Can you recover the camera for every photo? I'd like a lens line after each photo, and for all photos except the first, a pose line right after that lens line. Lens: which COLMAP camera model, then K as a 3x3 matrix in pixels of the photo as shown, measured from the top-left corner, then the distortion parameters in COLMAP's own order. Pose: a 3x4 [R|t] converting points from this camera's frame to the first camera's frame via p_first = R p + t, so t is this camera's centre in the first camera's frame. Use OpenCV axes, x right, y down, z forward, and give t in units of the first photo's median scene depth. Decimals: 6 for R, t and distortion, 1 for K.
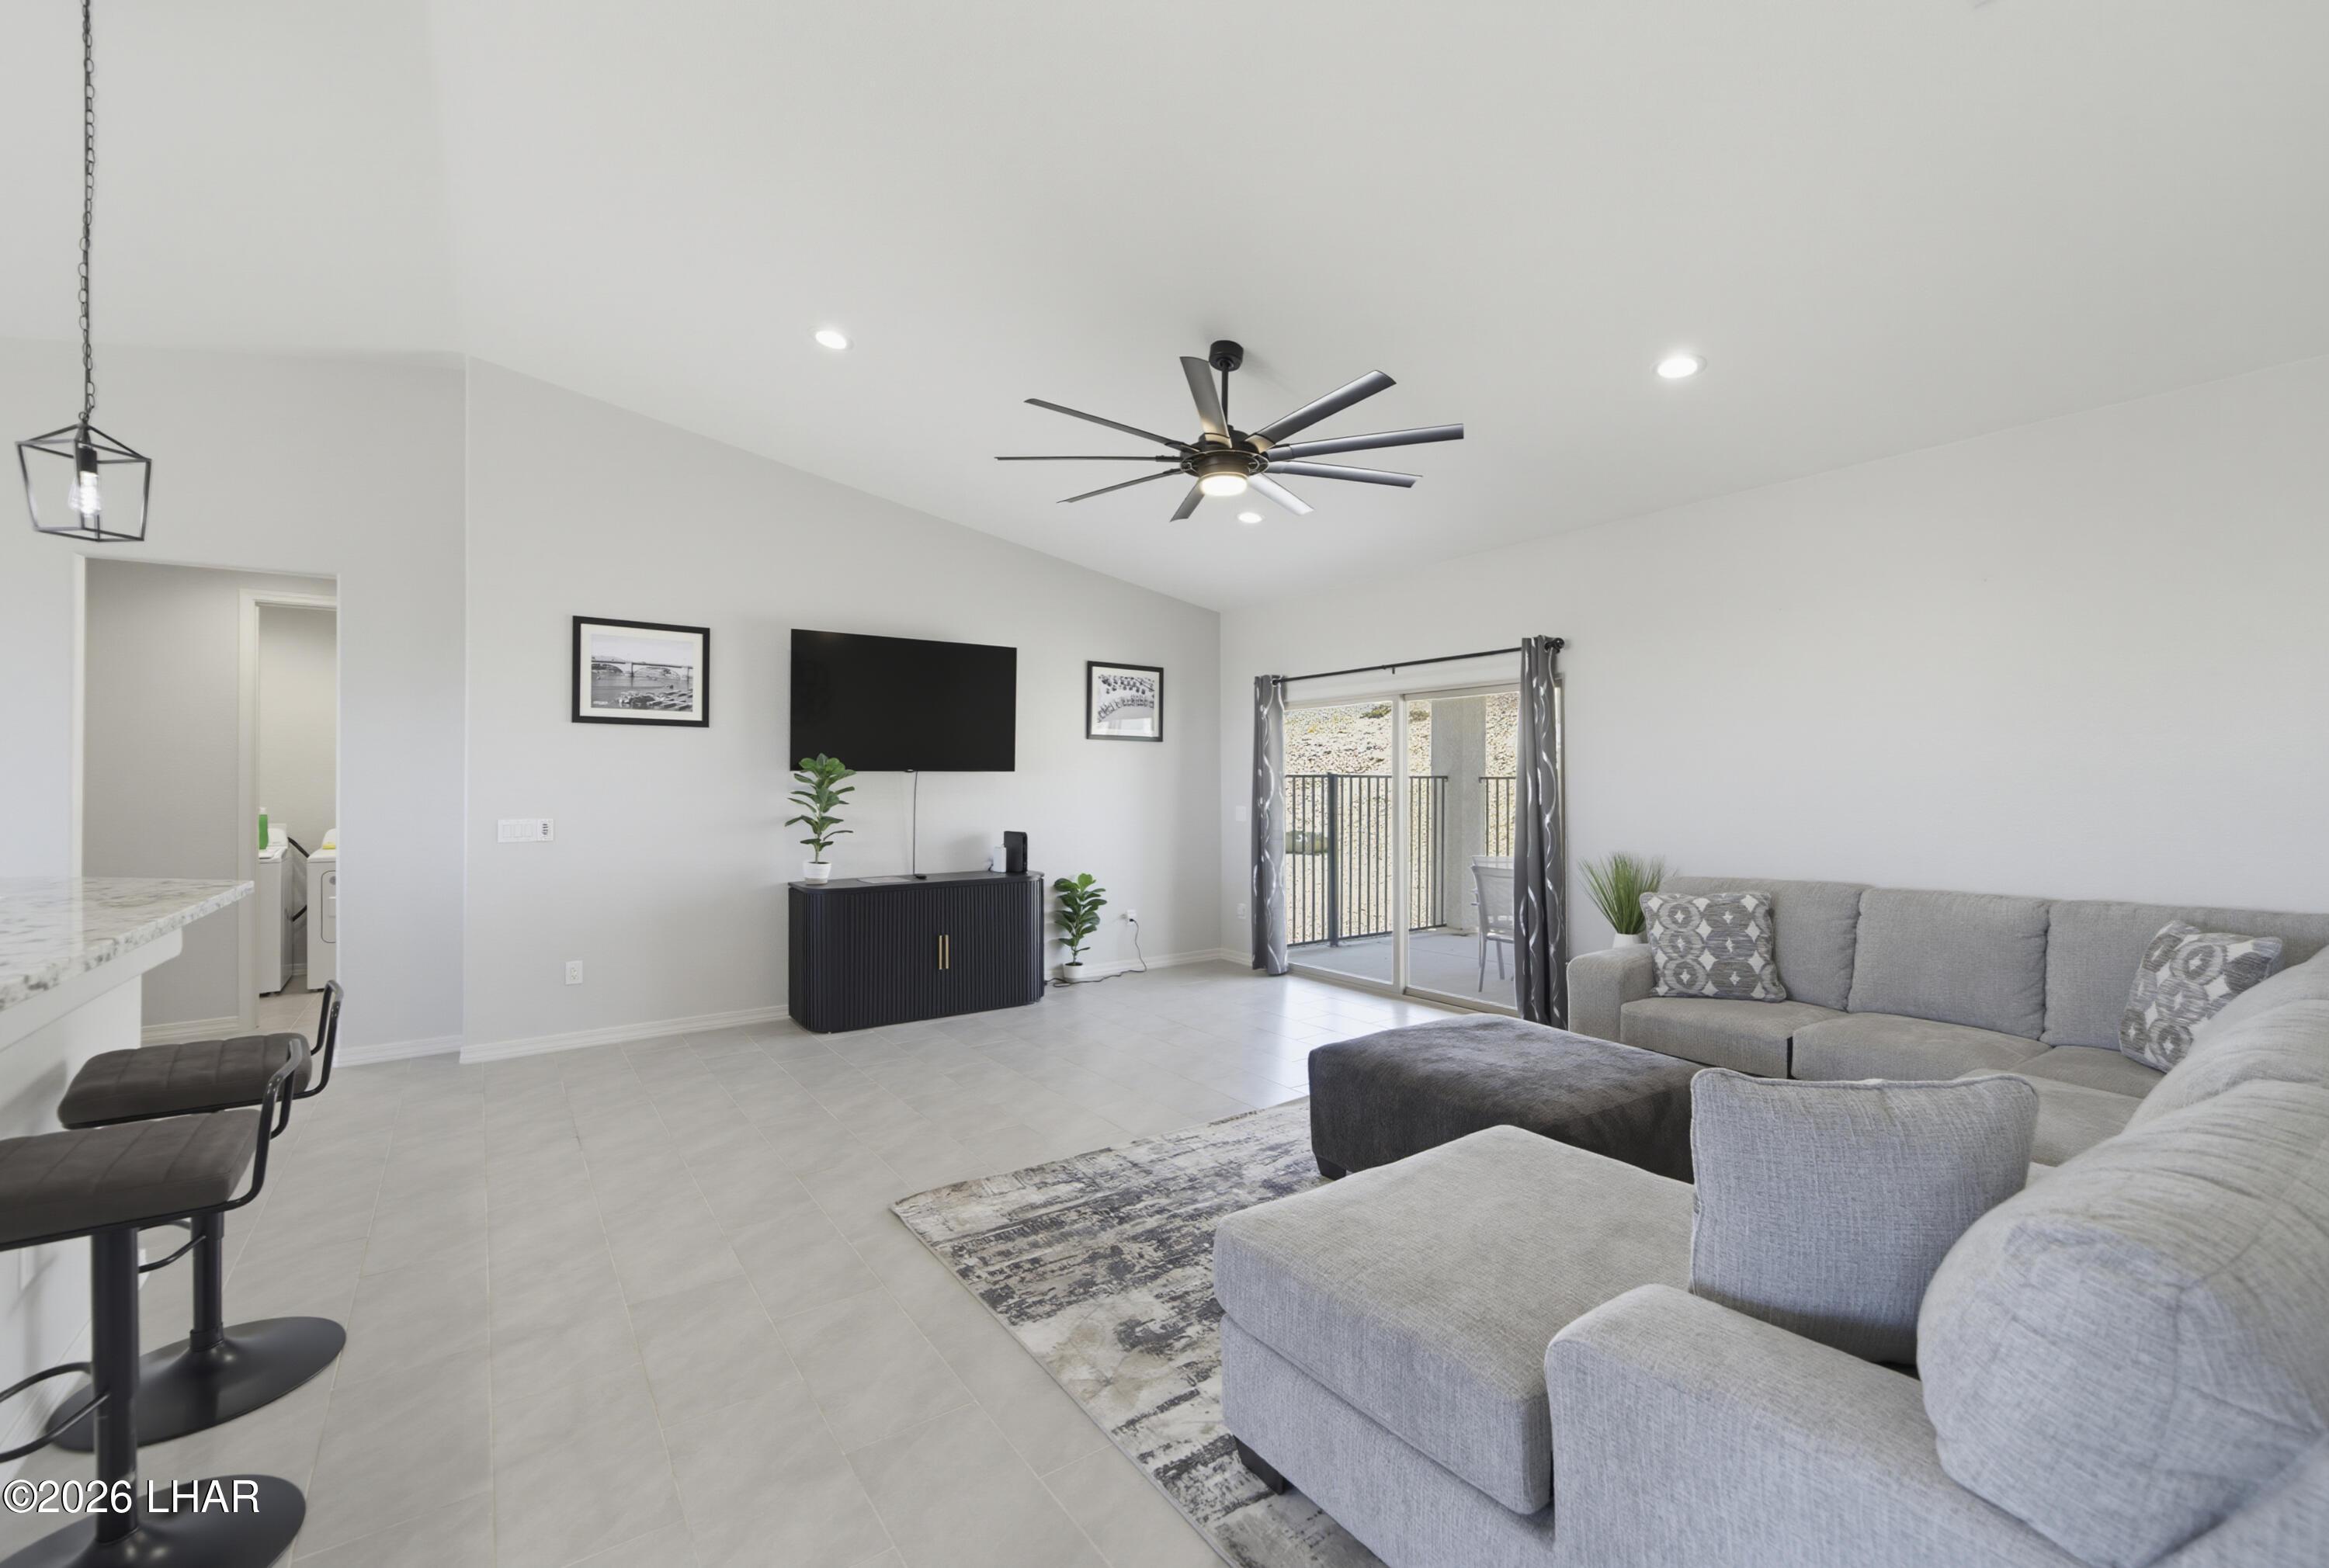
lens RADIAL K [[953.2, 0, 1145.6], [0, 953.2, 784.9], [0, 0, 1]] dist [-0.003455, 0.001344]
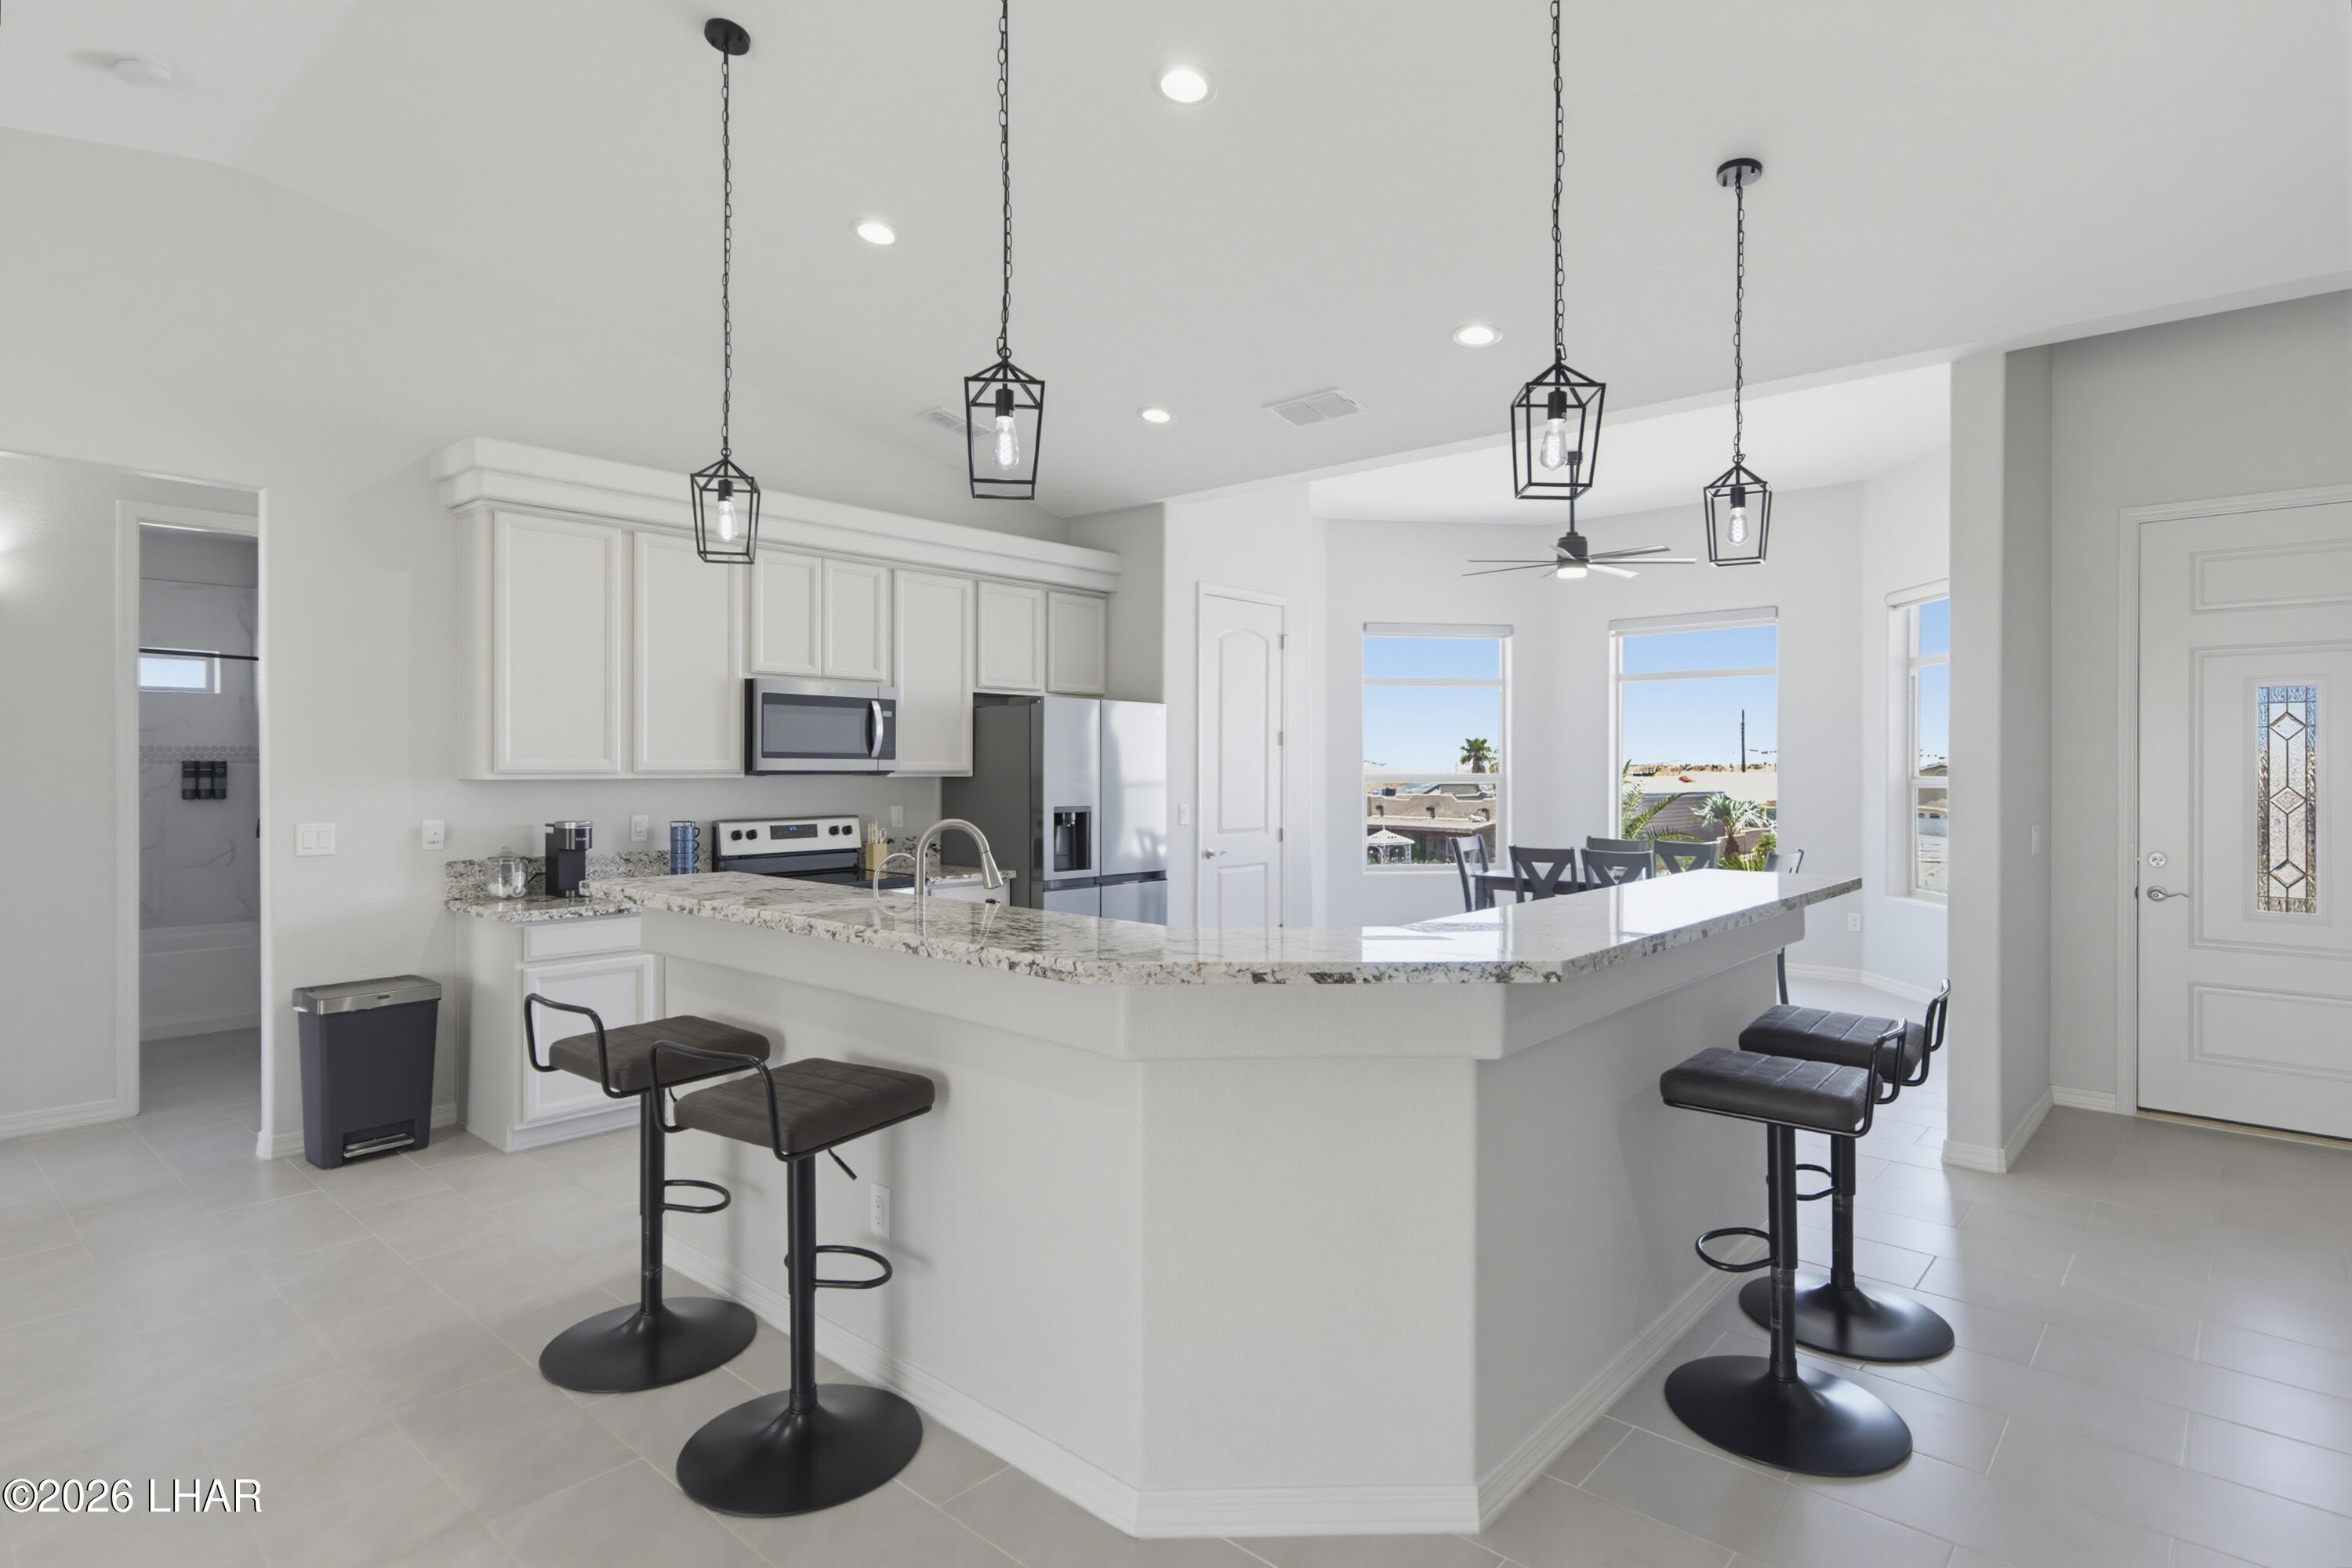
lens RADIAL K [[1233.3, 0, 1190.2], [0, 1233.3, 762.6], [0, 0, 1]] dist [0.003820, 0.000679]
pose [[-0.971398, -0.001863, -0.237449, -0.650381], [-0.002657, 0.999992, 0.003027, -0.015988], [0.237441, 0.003572, -0.971395, 1.360054]]
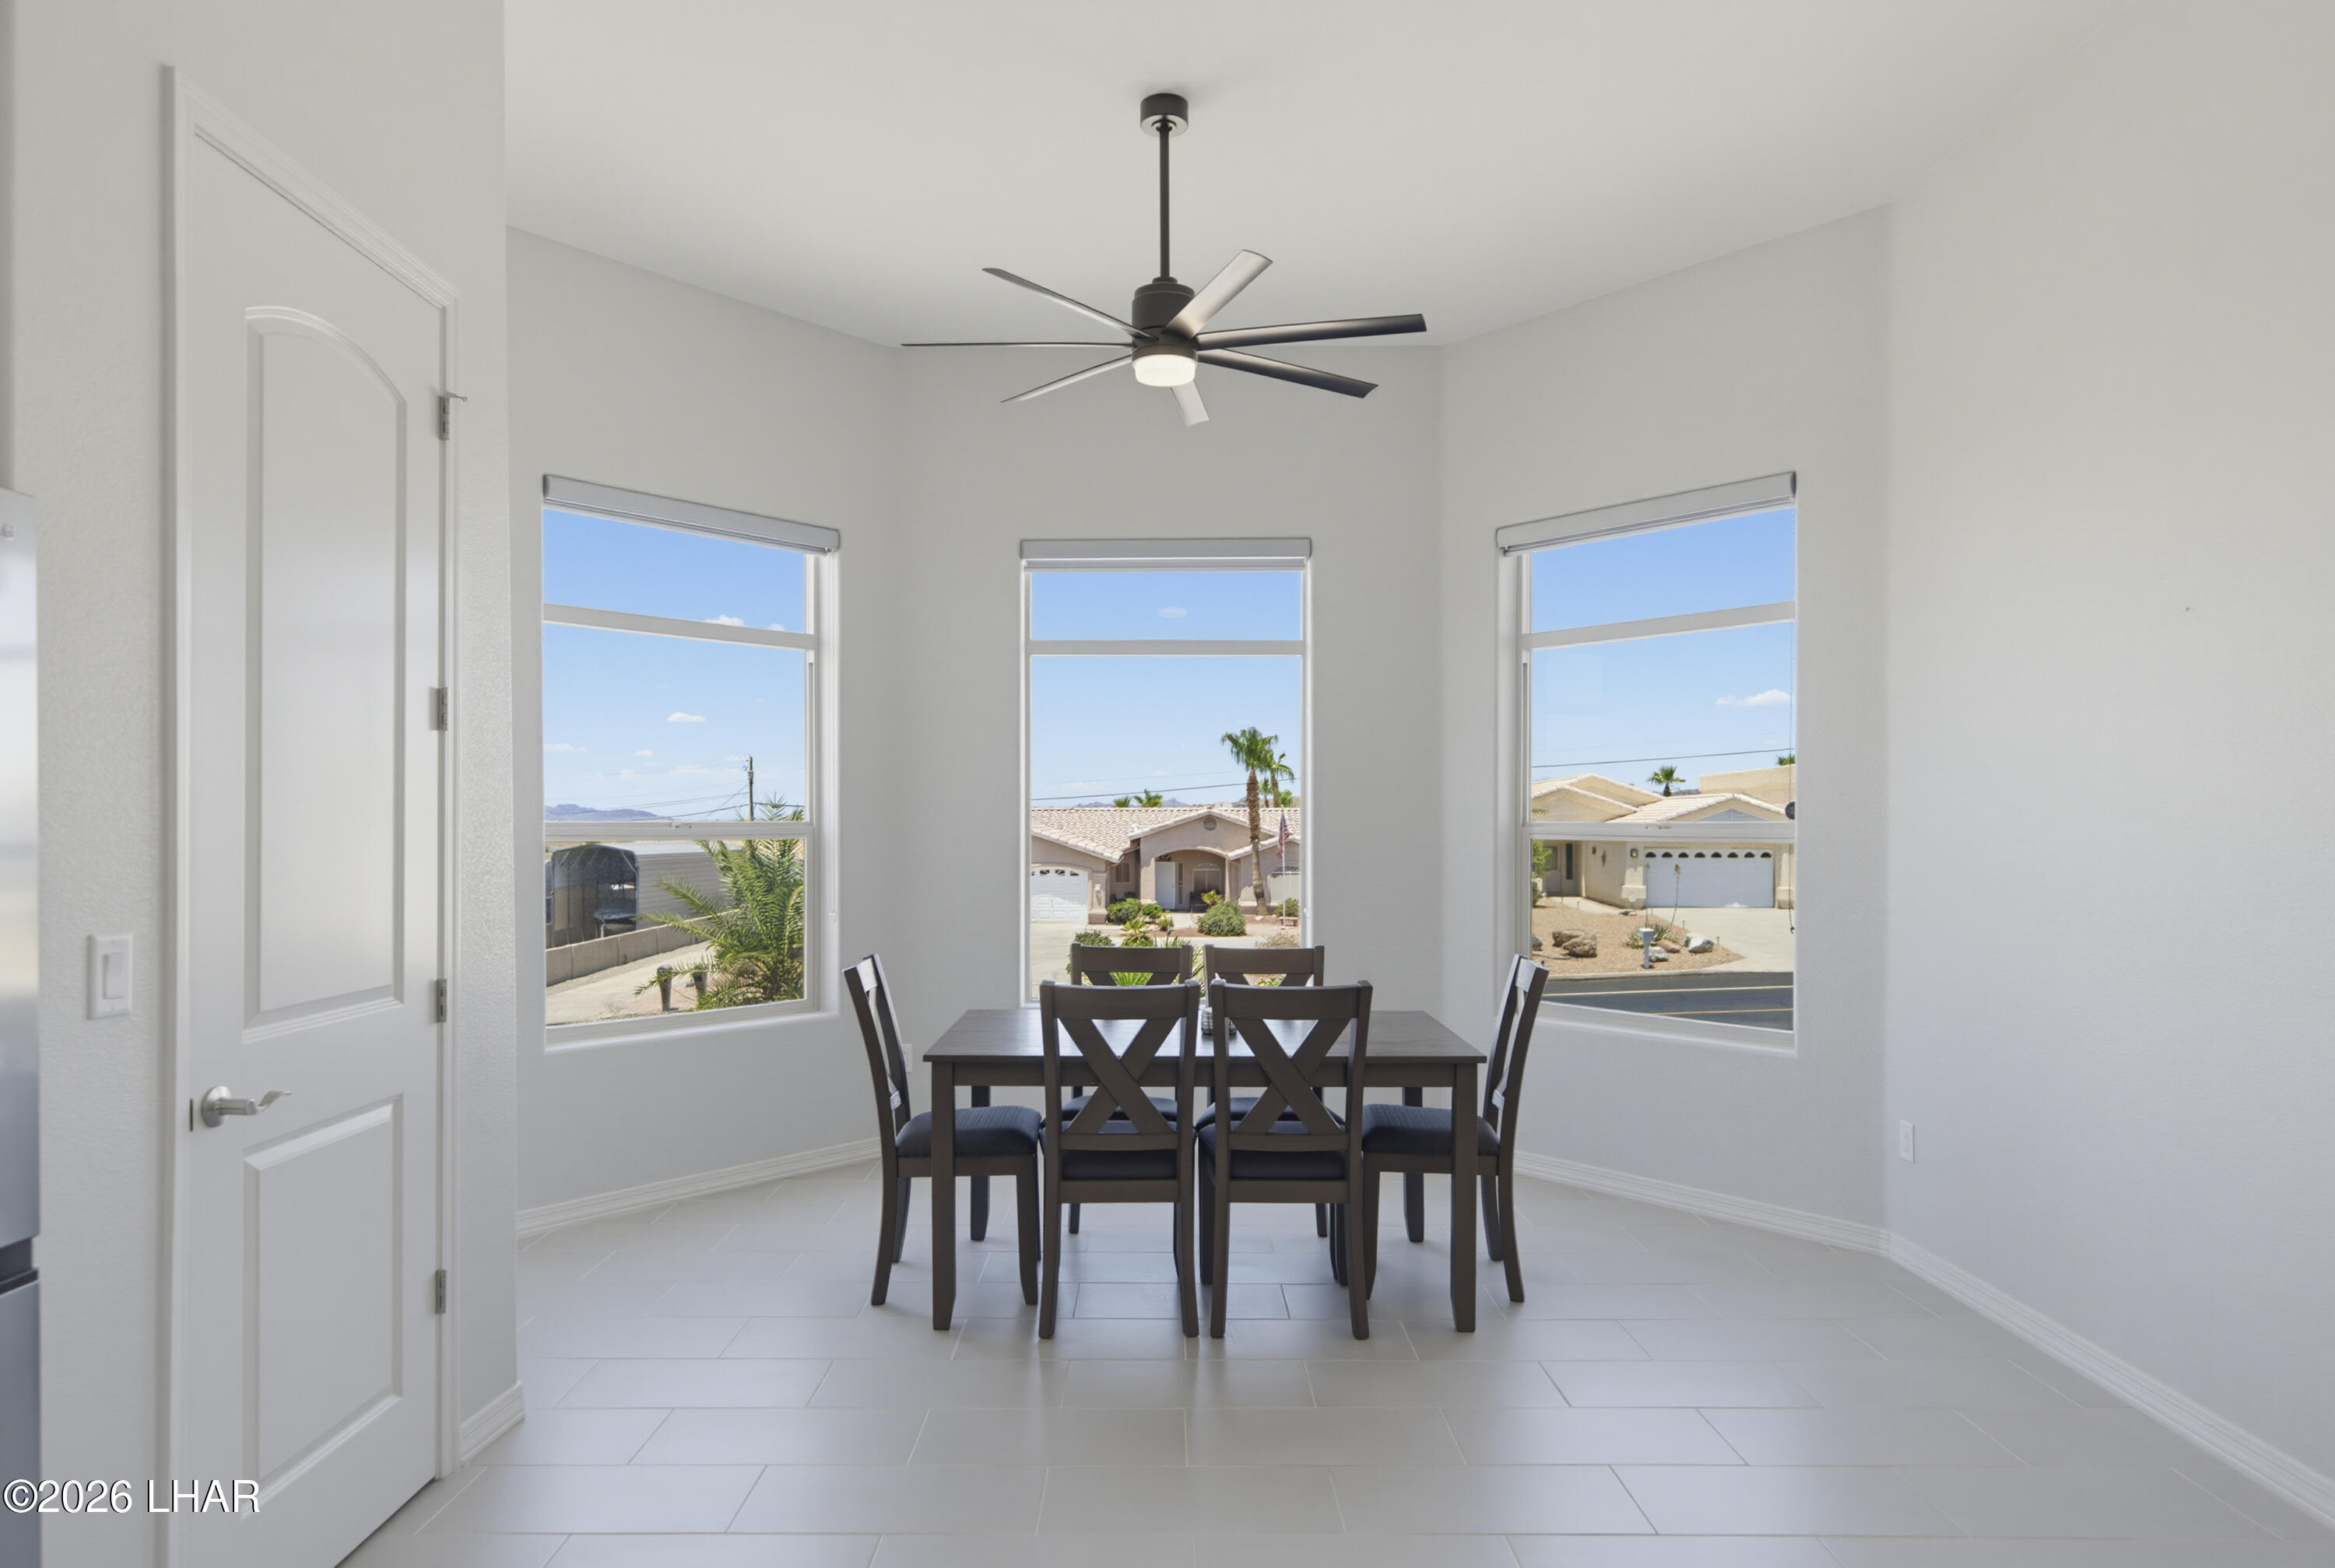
lens RADIAL K [[1407.9, 0, 1145.8], [0, 1407.9, 831.5], [0, 0, 1]] dist [0.000087, -0.005003]
pose [[-0.580659, 0.004676, -0.814134, -0.888168], [-0.004793, 0.999947, 0.009161, 0.009005], [0.814133, 0.009222, -0.580605, 0.125270]]
